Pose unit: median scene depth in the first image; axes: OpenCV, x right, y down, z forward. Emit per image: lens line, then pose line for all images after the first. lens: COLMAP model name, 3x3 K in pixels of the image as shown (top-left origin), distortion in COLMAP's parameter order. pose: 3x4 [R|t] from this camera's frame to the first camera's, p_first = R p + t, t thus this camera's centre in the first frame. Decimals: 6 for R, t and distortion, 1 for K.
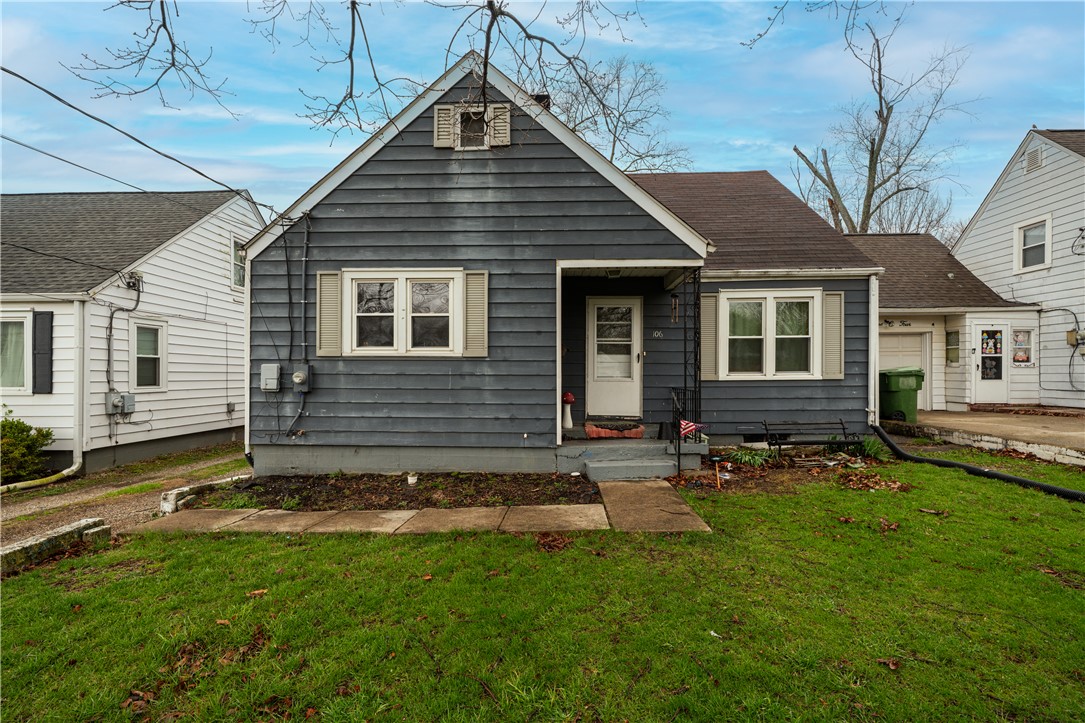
lens RADIAL K [[518.0, 0, 540.3], [0, 518.0, 372.4], [0, 0, 1]] dist [-0.000014, 0.000142]
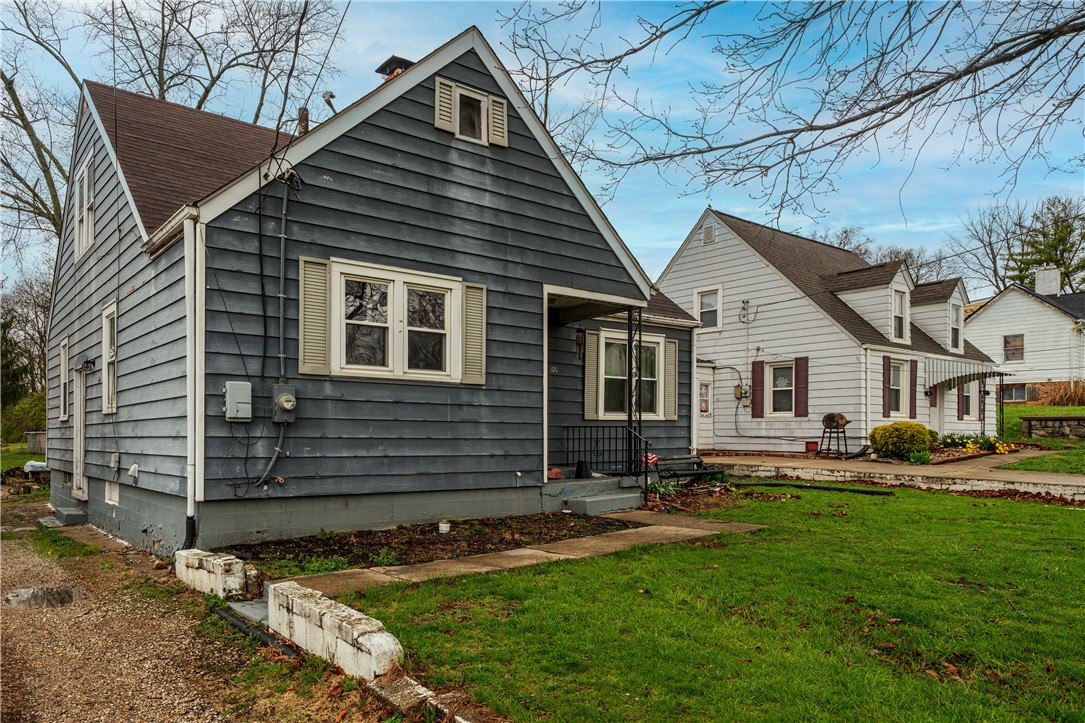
lens RADIAL K [[753.2, 0, 542.1], [0, 753.2, 434.0], [0, 0, 1]] dist [0.000800, -0.000258]
pose [[0.752855, 0.000084, 0.658186, -0.860824], [-0.003160, 0.999989, 0.003487, 0.047804], [-0.658178, -0.004705, 0.752847, -0.014303]]
